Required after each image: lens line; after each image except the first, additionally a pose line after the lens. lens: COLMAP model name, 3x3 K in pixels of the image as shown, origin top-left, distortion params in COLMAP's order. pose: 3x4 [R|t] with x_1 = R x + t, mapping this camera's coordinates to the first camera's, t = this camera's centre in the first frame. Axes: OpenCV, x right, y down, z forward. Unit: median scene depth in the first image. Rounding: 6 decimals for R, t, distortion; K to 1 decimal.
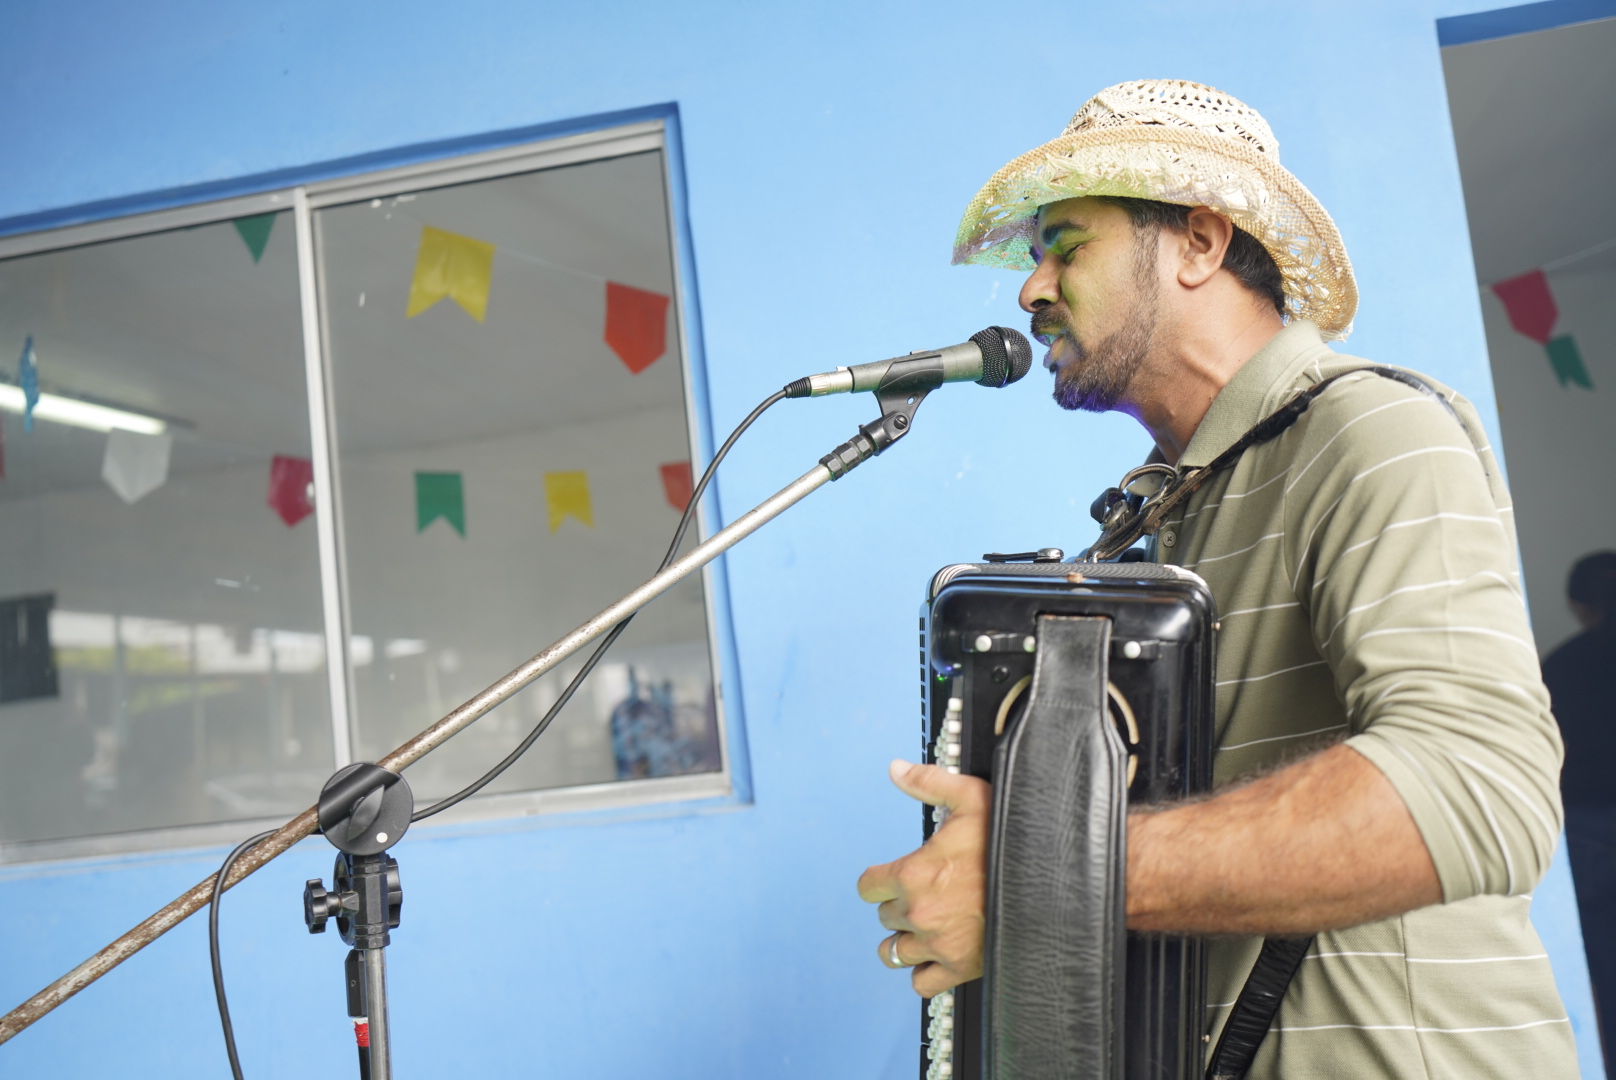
lens RADIAL K [[1610.0, 0, 807.8], [0, 1610.0, 537.3], [0, 0, 1]] dist [0.003901, 0.000000]
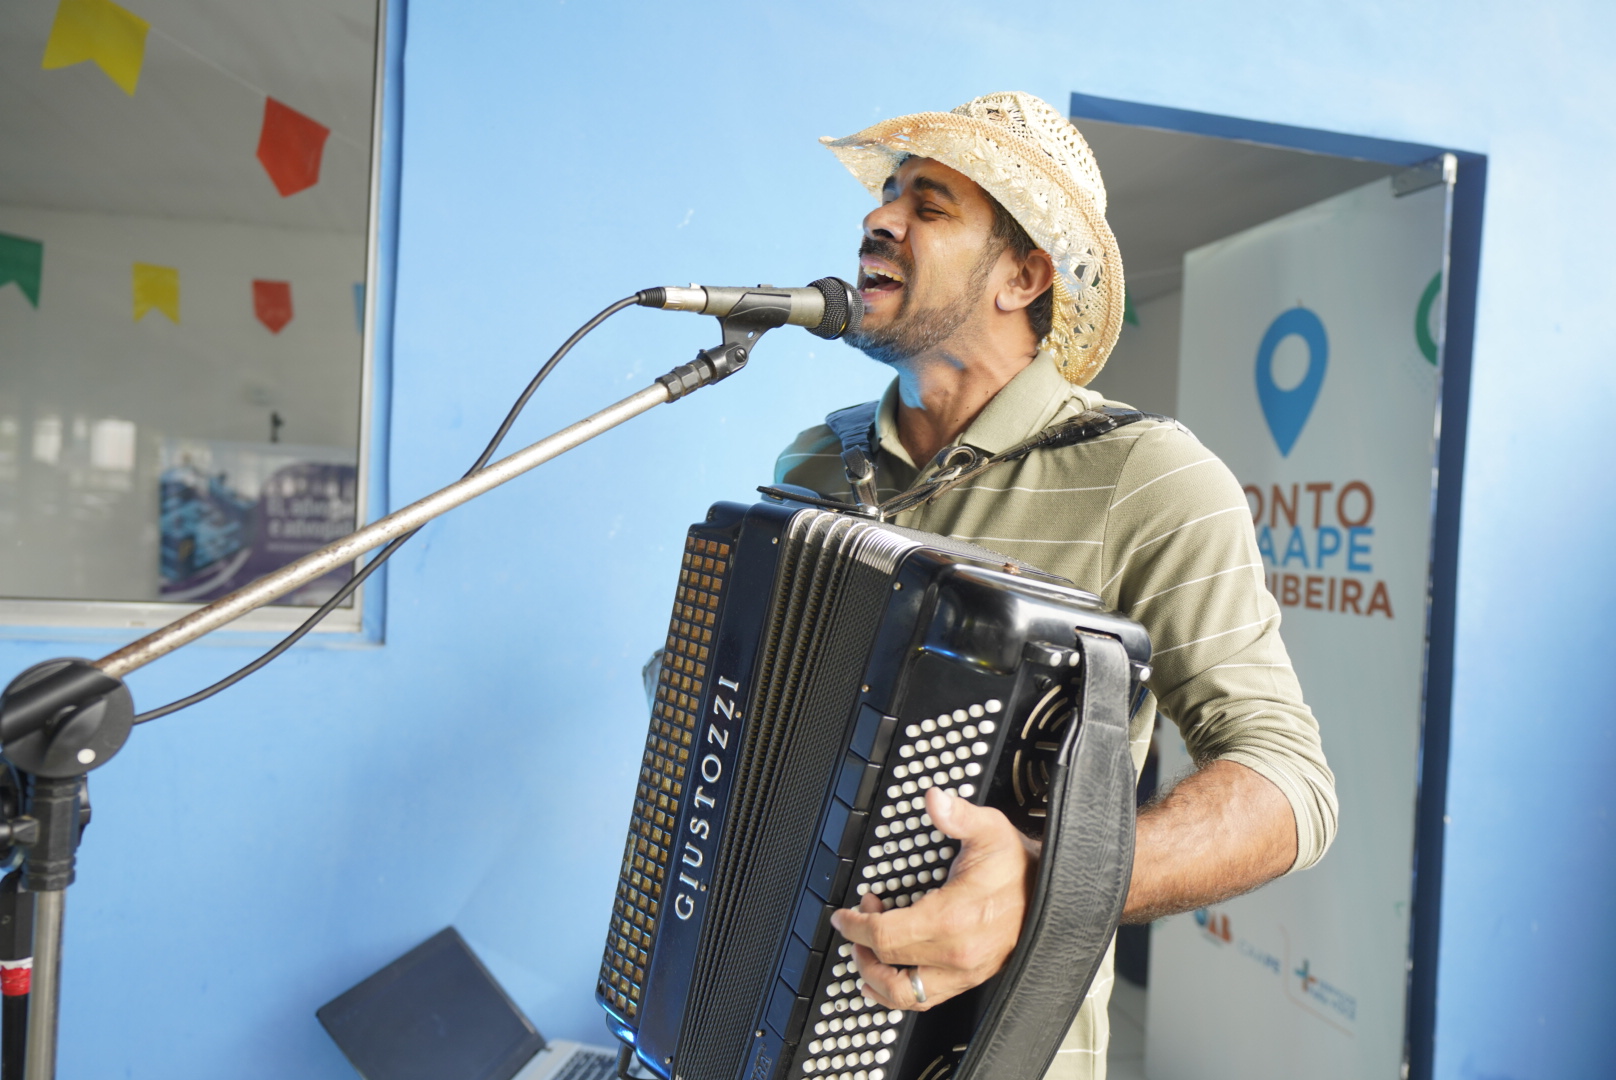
lens RADIAL K [[1173.8, 0, 806.2], [0, 1173.8, 545.6], [0, 0, 1]] dist [0.012358, 0.000606]
pose [[0.898728, 0.139952, 0.415574, -0.185198], [-0.191832, 0.977687, 0.085608, -0.027302], [-0.394320, -0.156659, 0.905522, 0.327329]]
